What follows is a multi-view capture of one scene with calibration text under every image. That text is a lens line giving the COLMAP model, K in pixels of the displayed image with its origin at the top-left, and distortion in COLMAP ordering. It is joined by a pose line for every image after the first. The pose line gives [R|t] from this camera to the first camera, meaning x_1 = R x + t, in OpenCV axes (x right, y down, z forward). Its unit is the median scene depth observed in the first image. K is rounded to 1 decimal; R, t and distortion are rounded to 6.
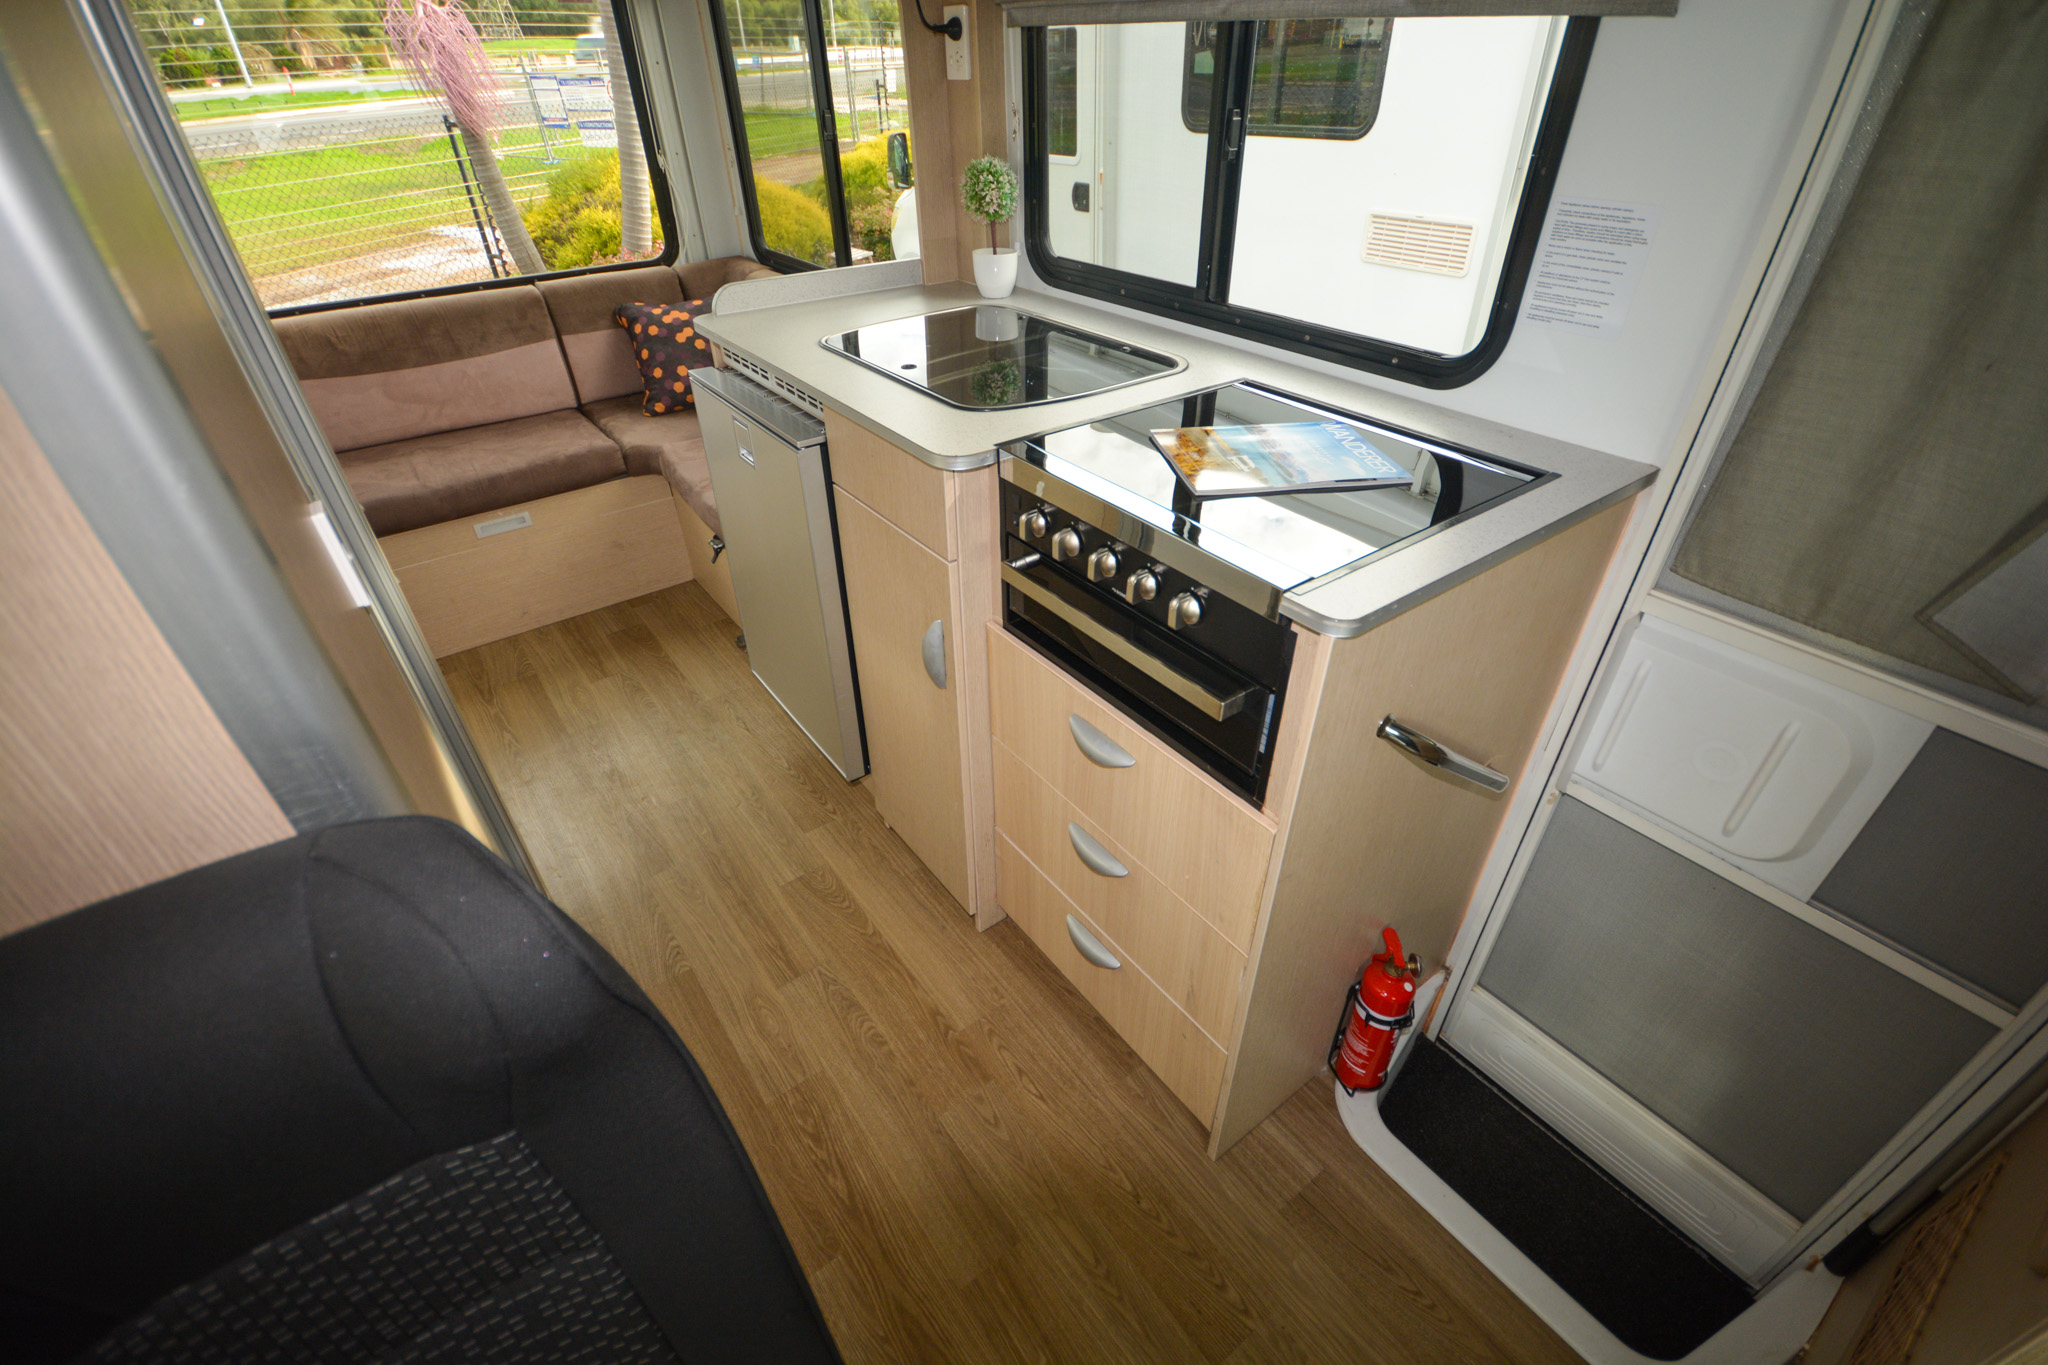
lens RADIAL K [[896.7, 0, 1019.6], [0, 896.7, 689.7], [0, 0, 1]] dist [0.015725, -0.016477]
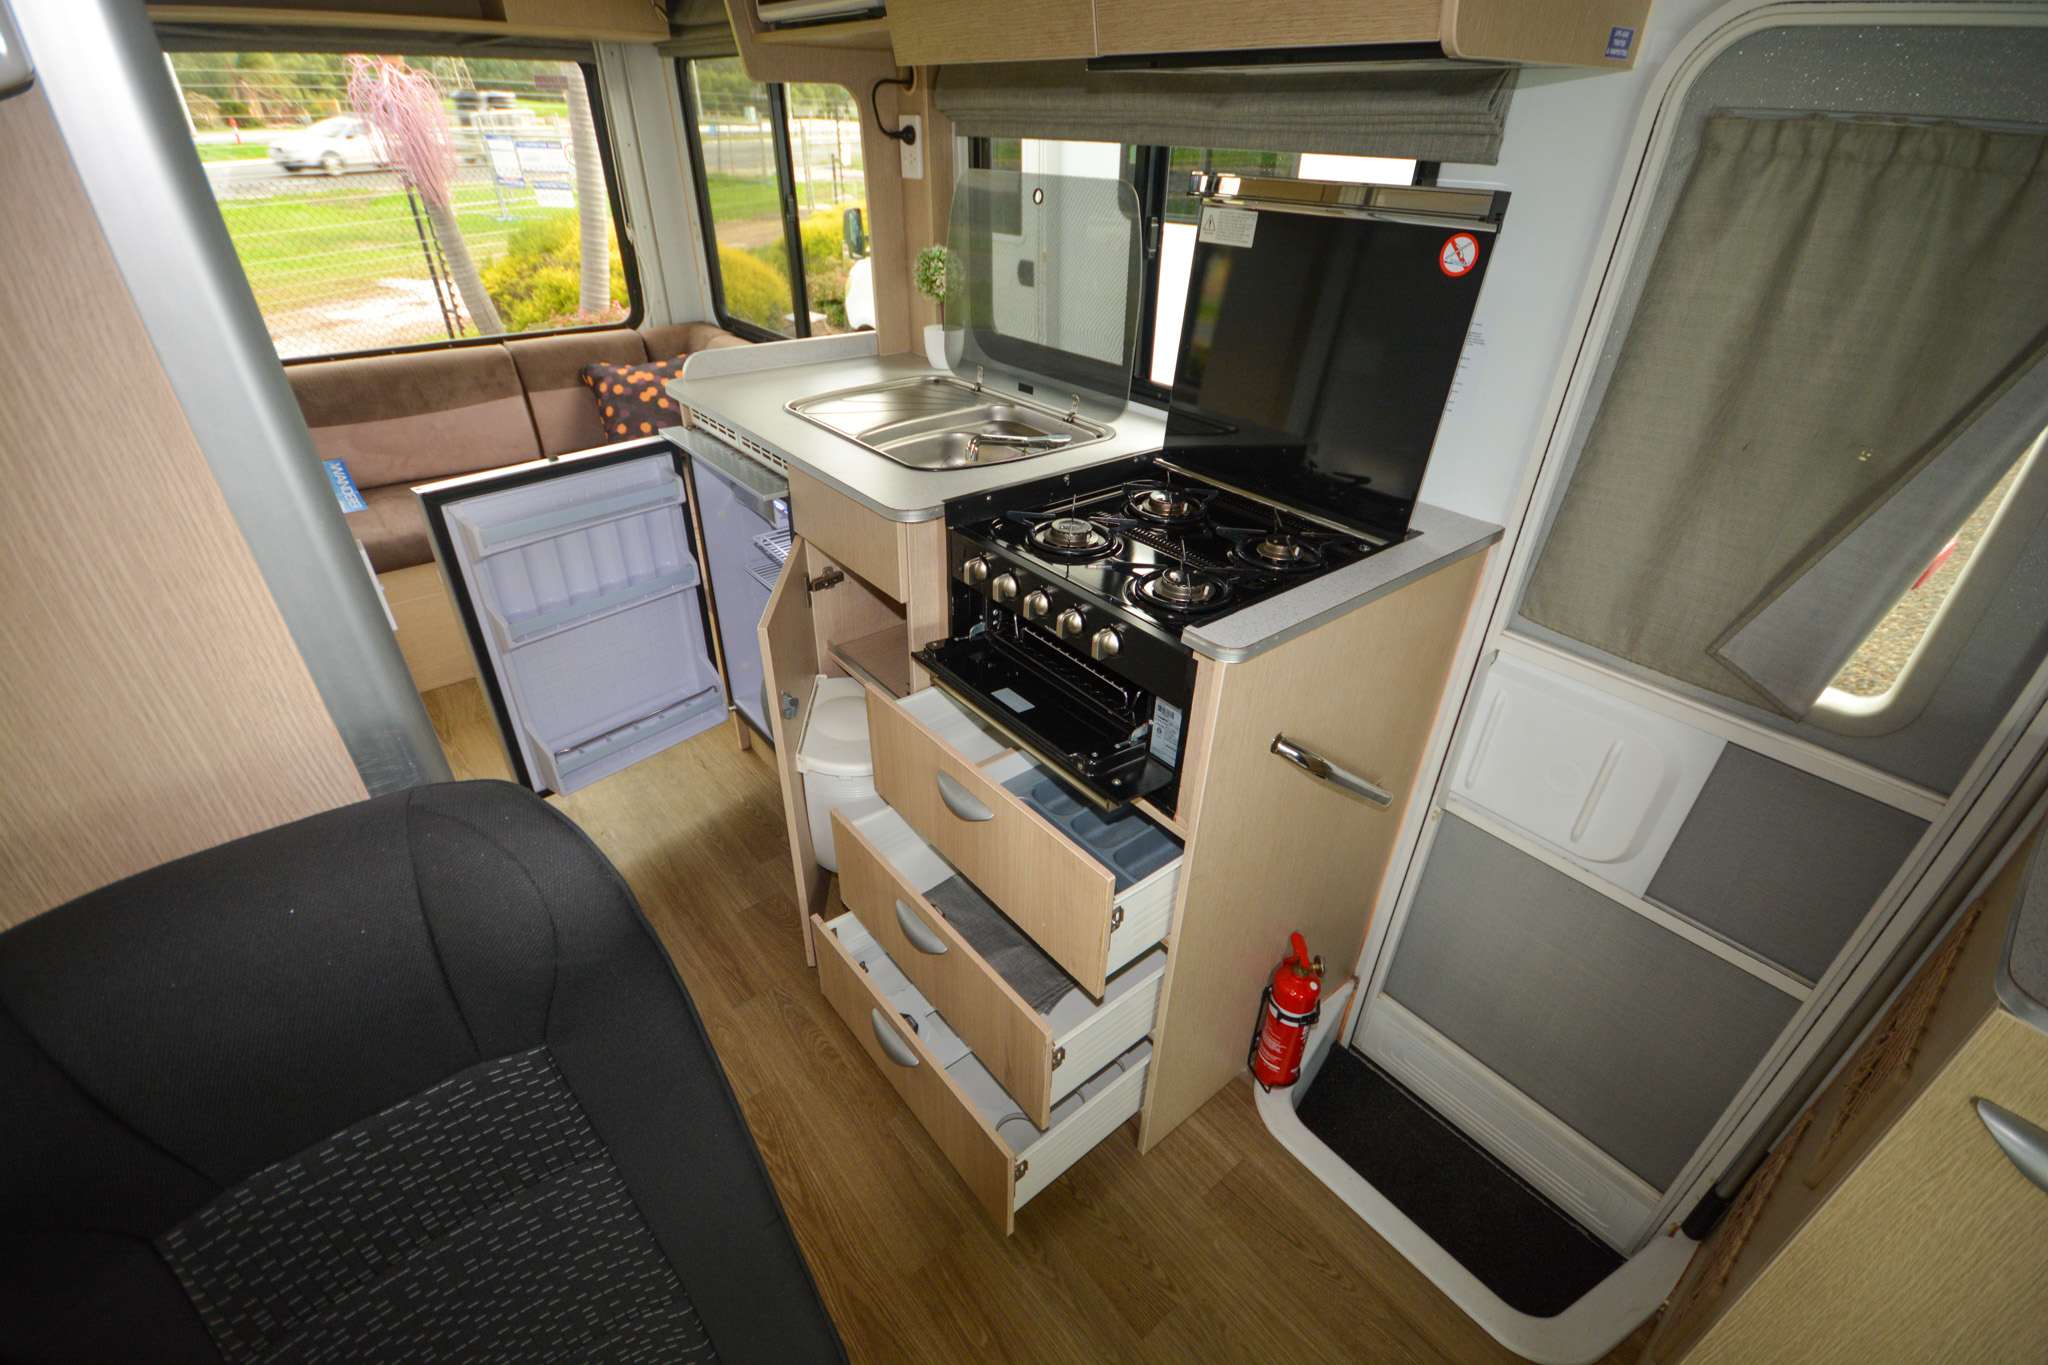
lens RADIAL K [[895.0, 0, 1020.7], [0, 895.0, 690.6], [0, 0, 1]] dist [0.017300, -0.017747]
pose [[0.998364, 0.001701, 0.057157, 0.004577], [0.001672, 0.998261, -0.058927, 0.024178], [-0.057158, 0.058926, 0.996625, -0.086837]]
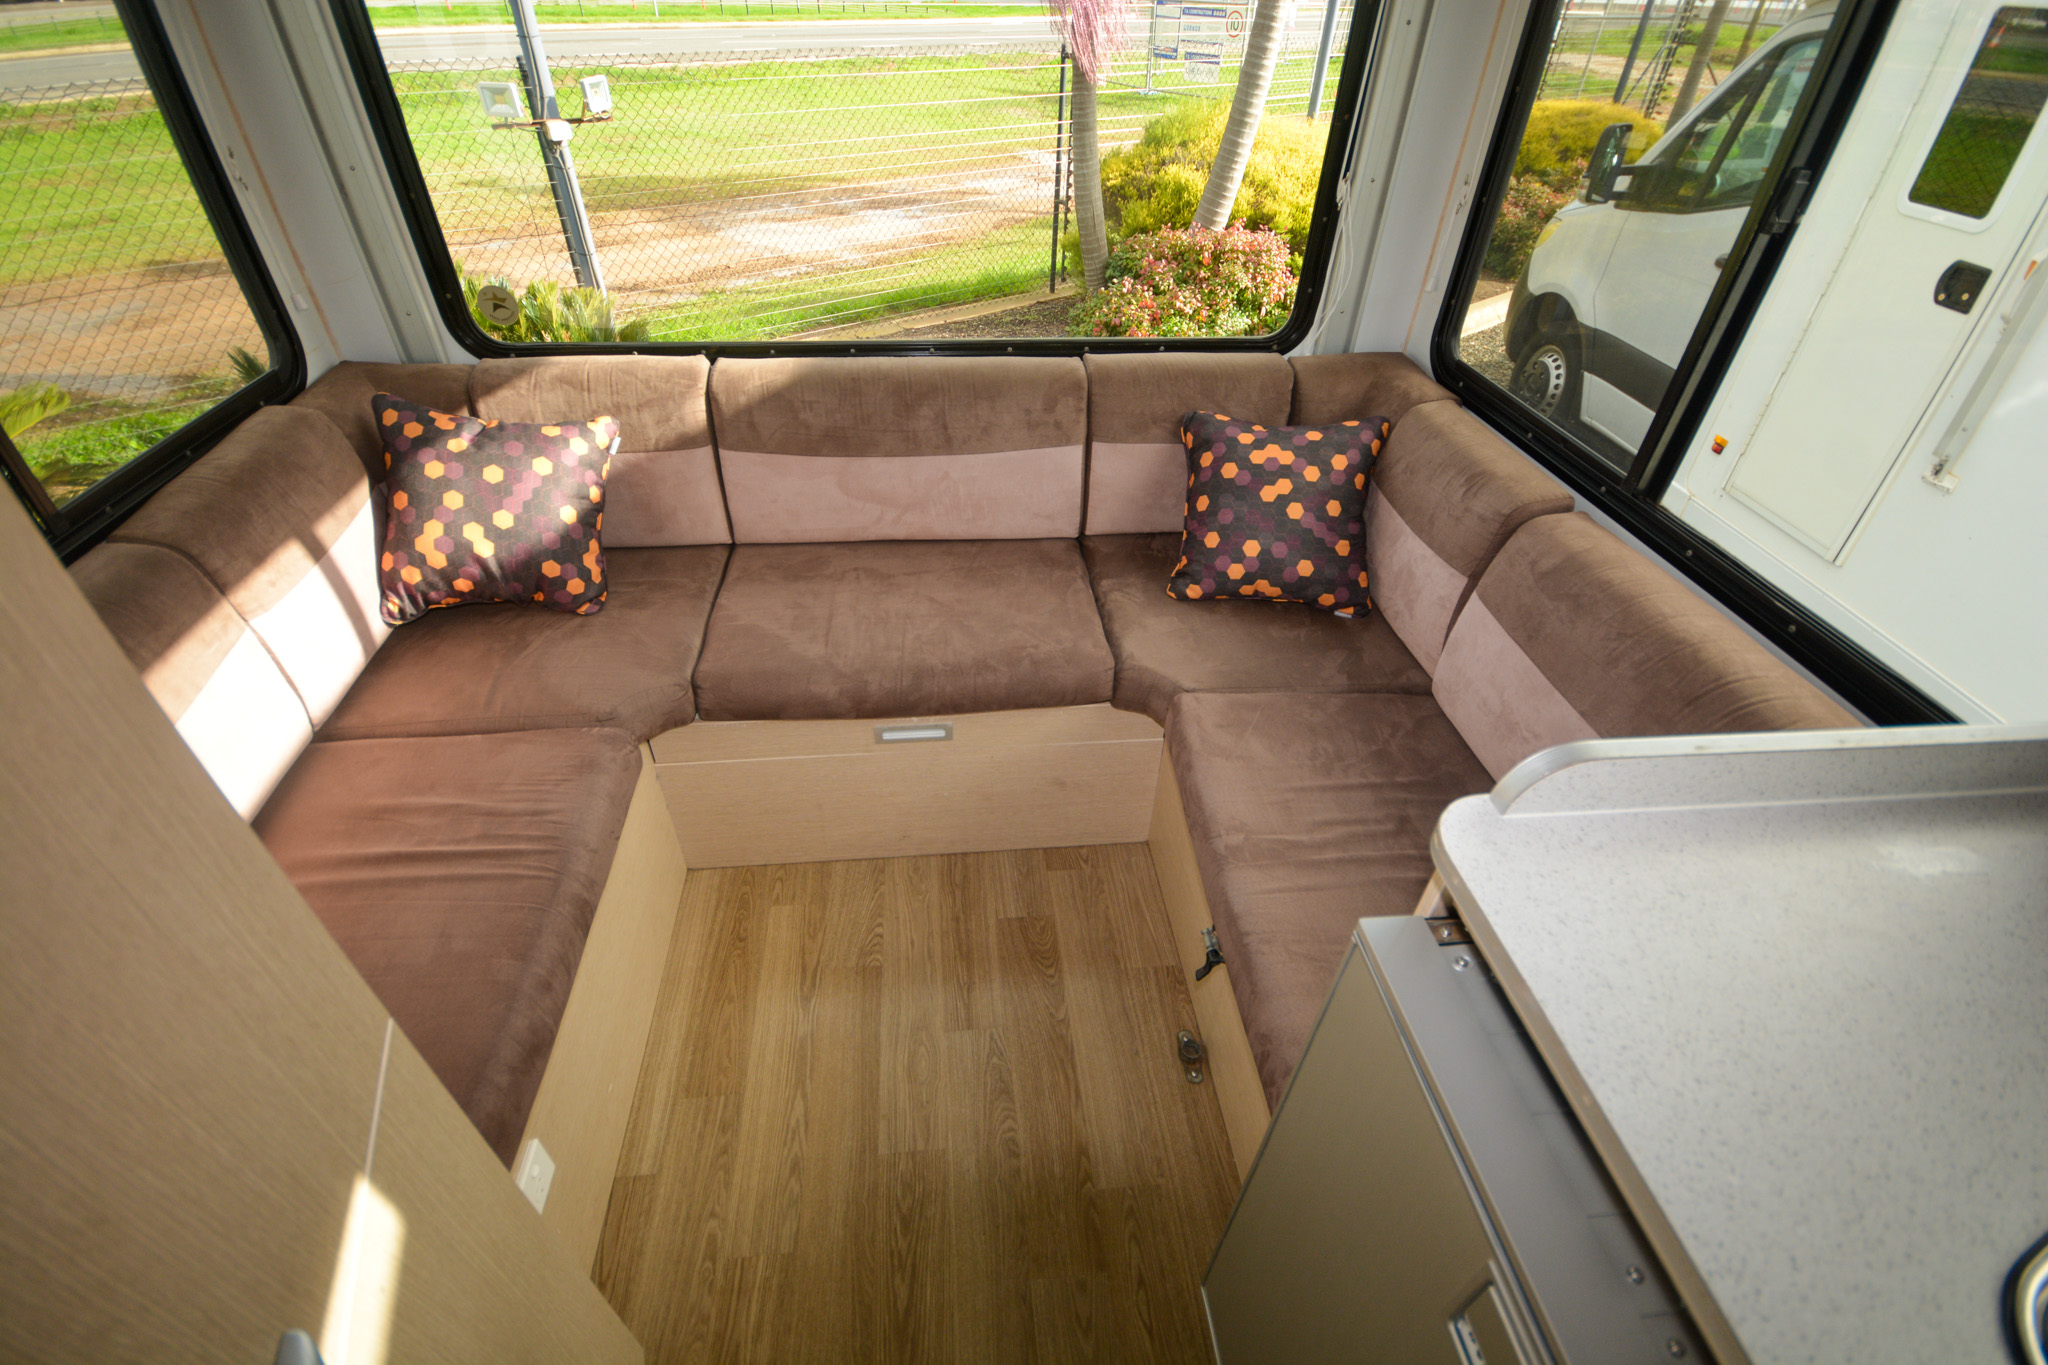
lens RADIAL K [[903.7, 0, 1018.2], [0, 903.7, 692.7], [0, 0, 1]] dist [-0.002730, -0.000278]
pose [[0.855799, 0.350121, -0.380820, -0.408678], [-0.331162, 0.936336, 0.116650, -0.472758], [0.397417, 0.026284, 0.917262, 0.647761]]
